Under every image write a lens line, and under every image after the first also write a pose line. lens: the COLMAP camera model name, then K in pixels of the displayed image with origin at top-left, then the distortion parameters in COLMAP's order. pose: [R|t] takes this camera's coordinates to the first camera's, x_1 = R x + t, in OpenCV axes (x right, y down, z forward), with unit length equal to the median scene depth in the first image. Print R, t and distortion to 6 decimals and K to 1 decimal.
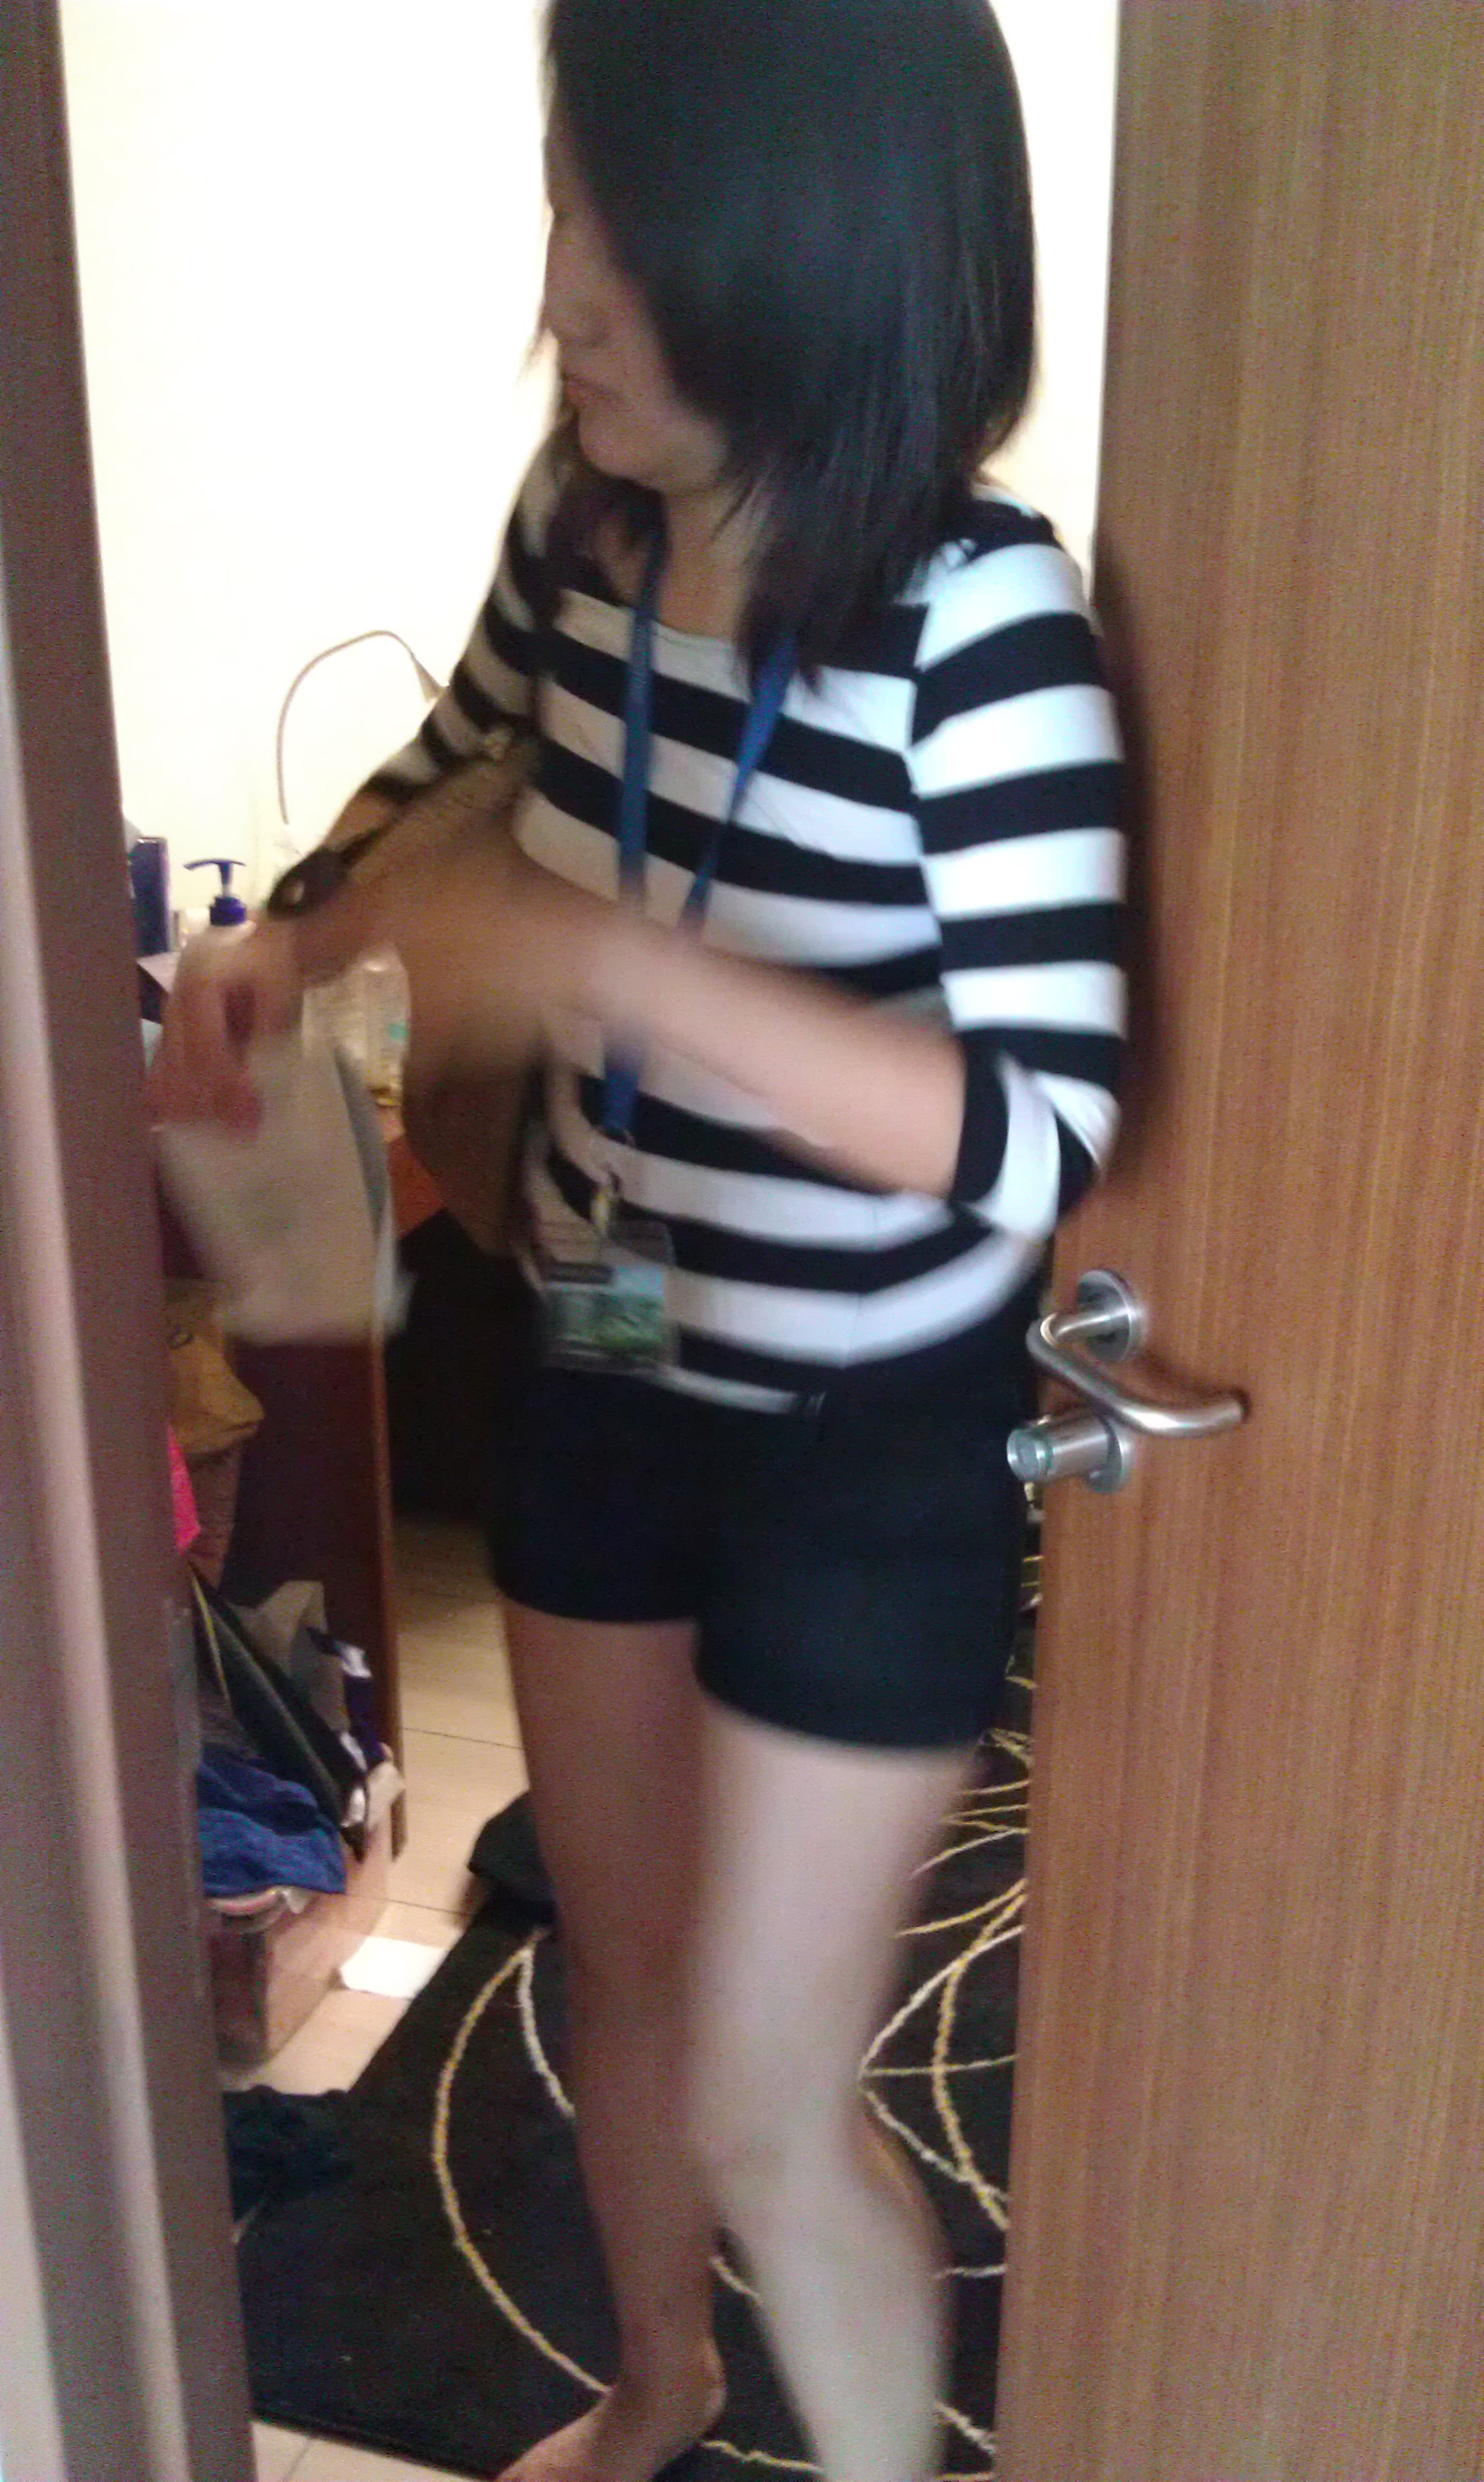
lens RADIAL K [[2421.2, 0, 702.0], [0, 2421.2, 1296.4], [0, 0, 1]] dist [0.016438, 0.000000]
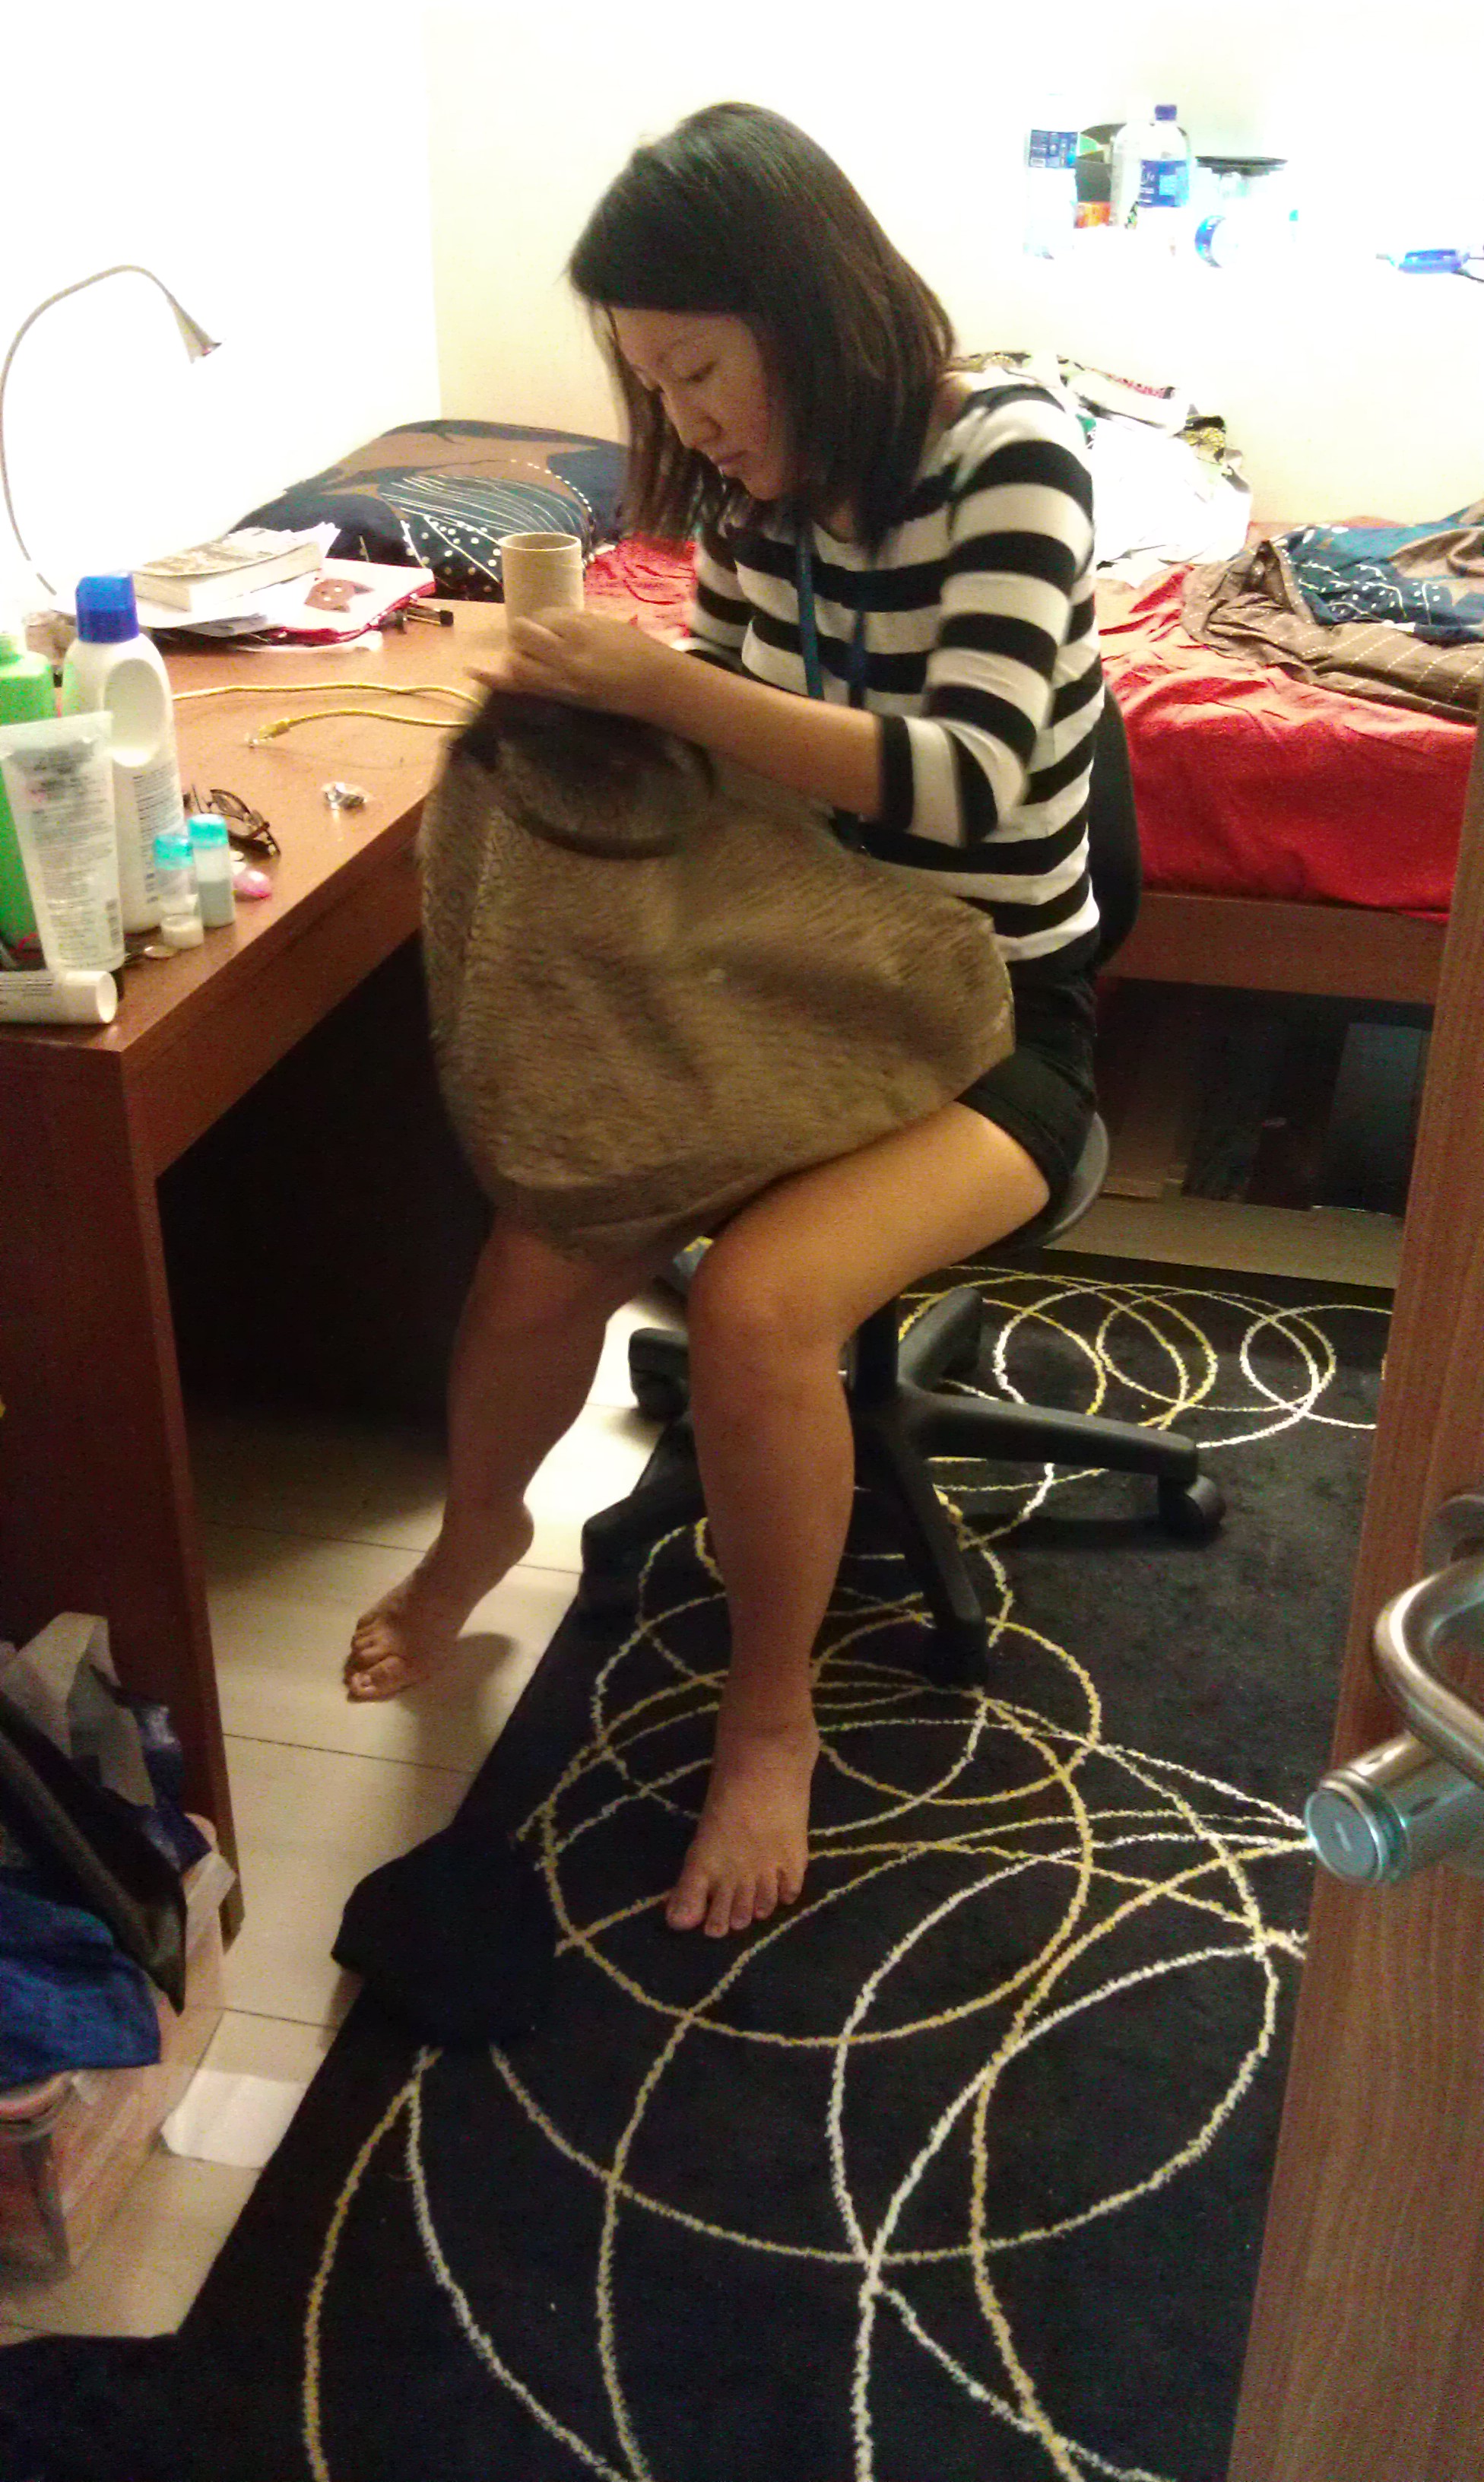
lens RADIAL K [[2434.2, 0, 754.0], [0, 2434.2, 1218.7], [0, 0, 1]] dist [-0.030046, 0.000000]
pose [[0.995588, -0.039556, 0.085083, -0.021253], [0.030386, 0.993849, 0.106489, -0.075335], [-0.088772, -0.103434, 0.990667, 0.284526]]
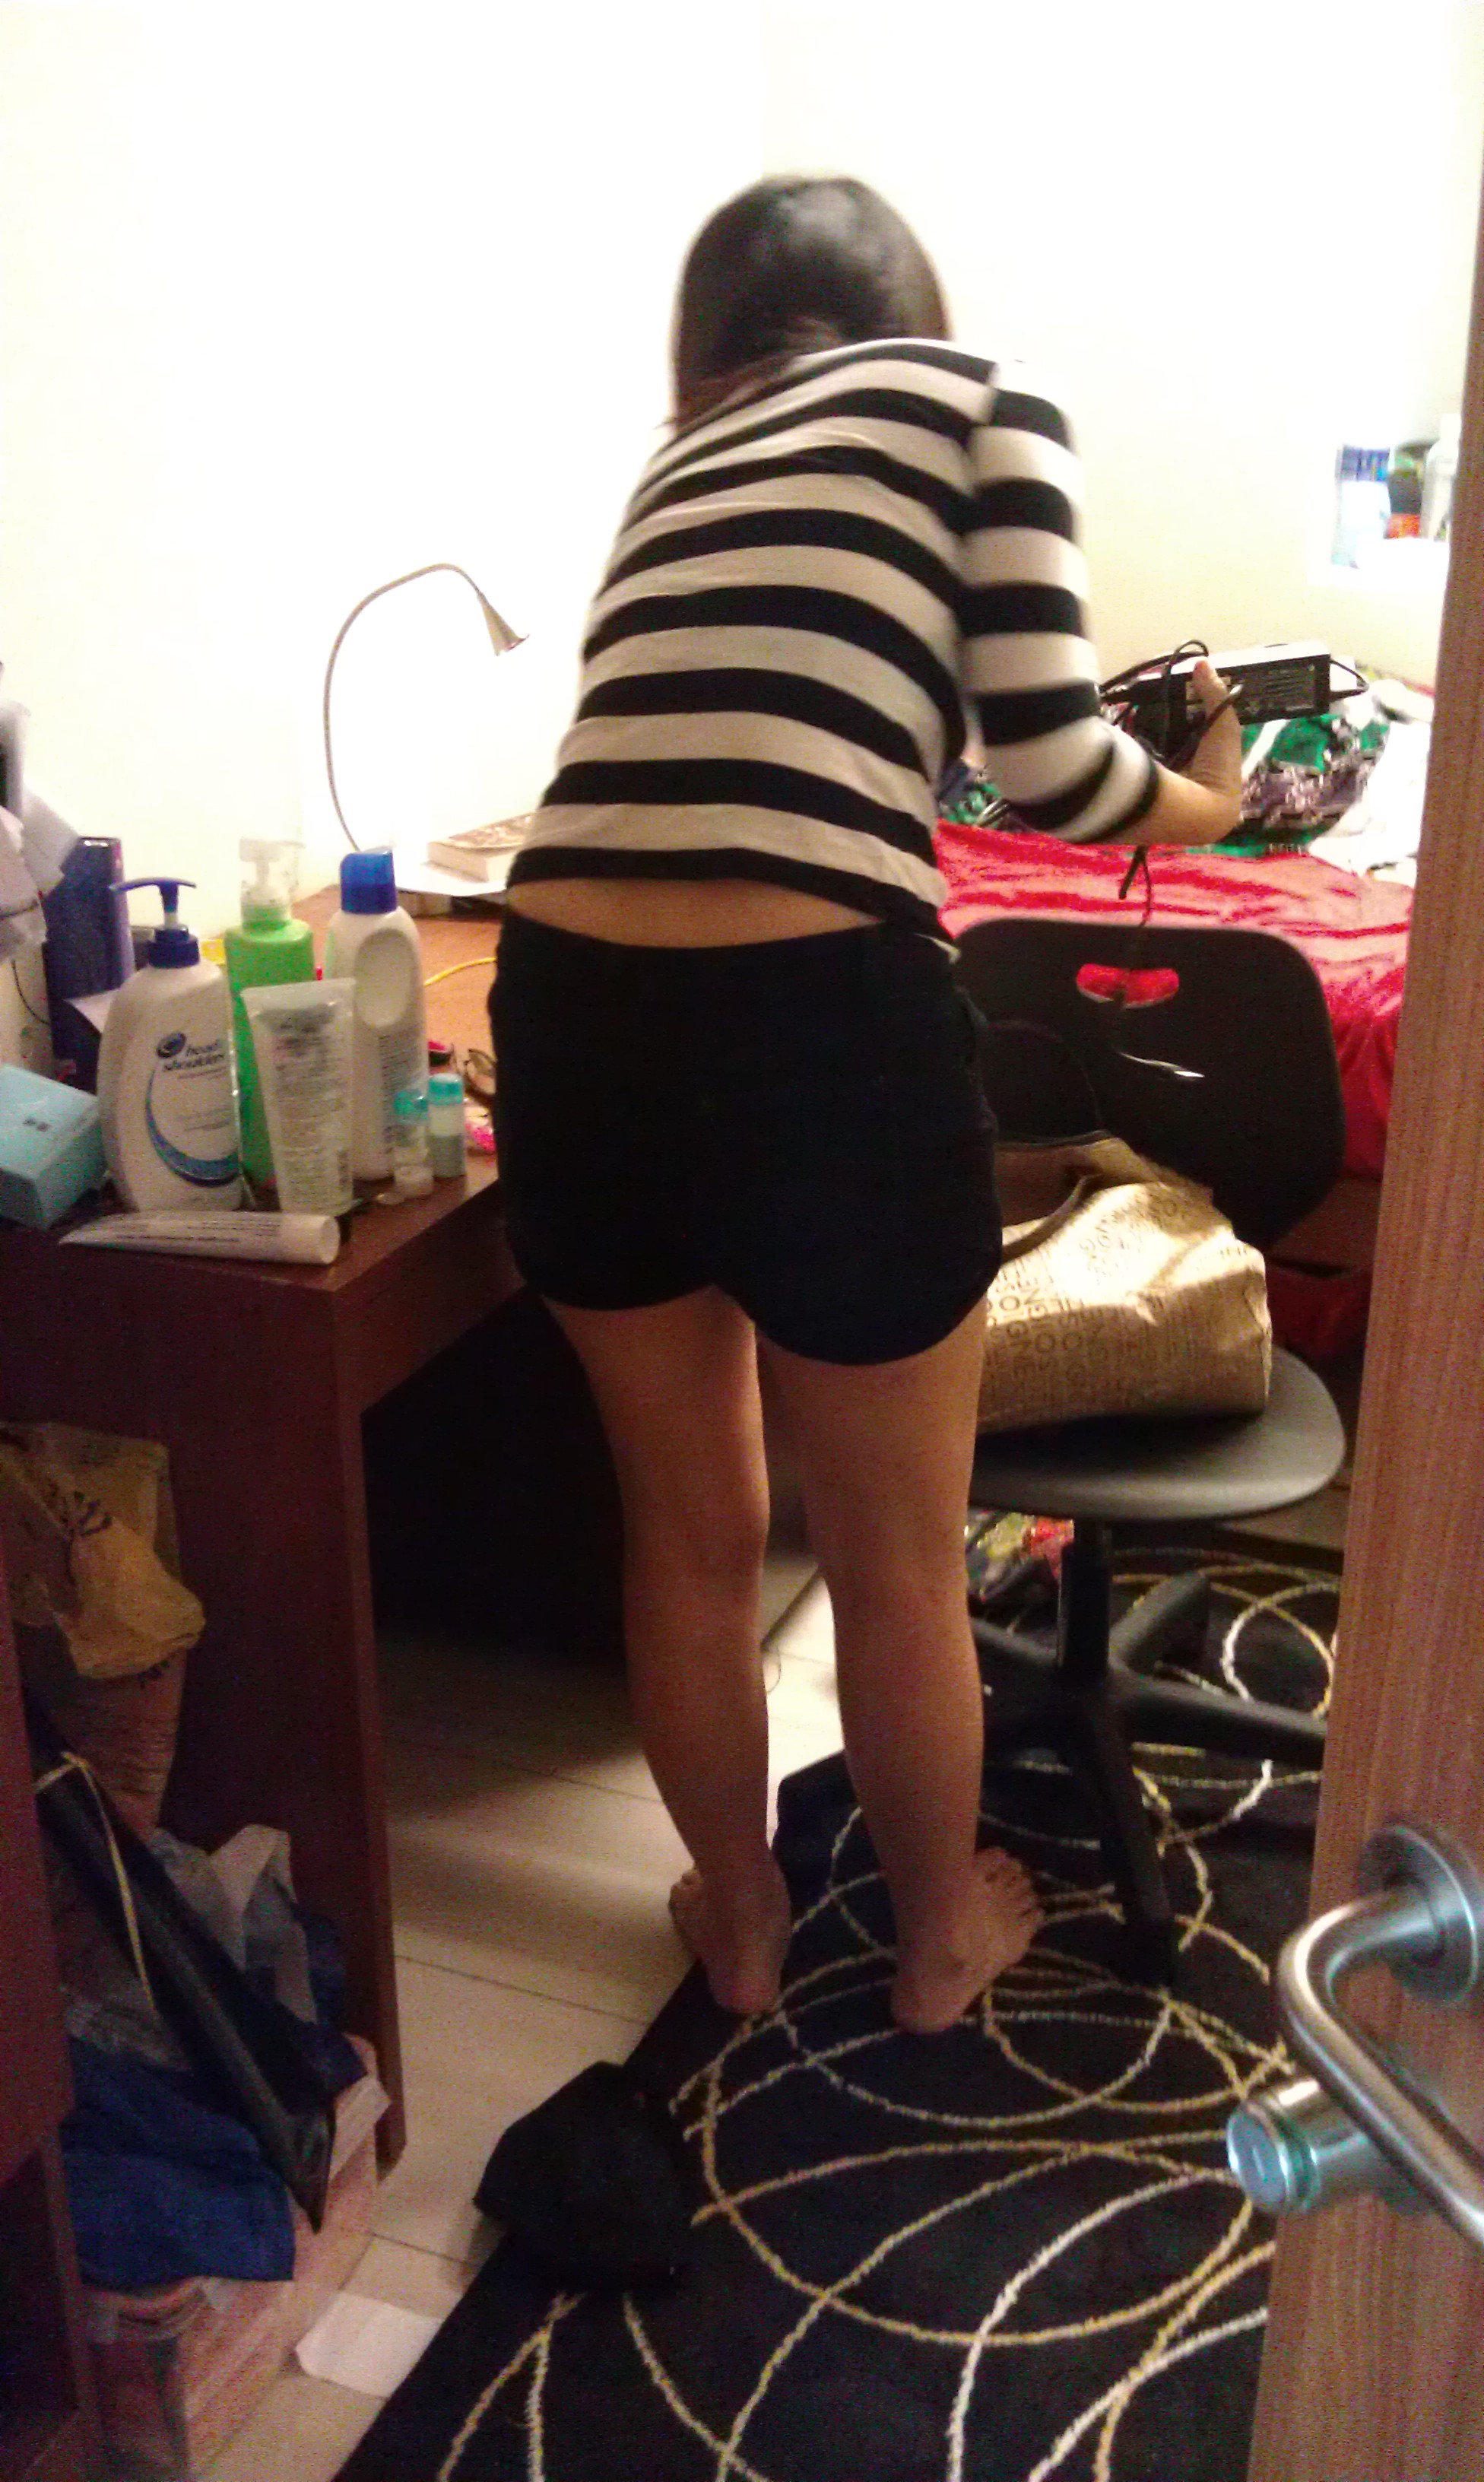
lens RADIAL K [[2434.2, 0, 759.9], [0, 2434.2, 1231.6], [0, 0, 1]] dist [-0.030046, 0.000000]
pose [[0.998061, 0.027884, -0.055644, 0.027470], [-0.027558, 0.999598, 0.006623, -0.081179], [0.055806, -0.005077, 0.998429, 0.264347]]
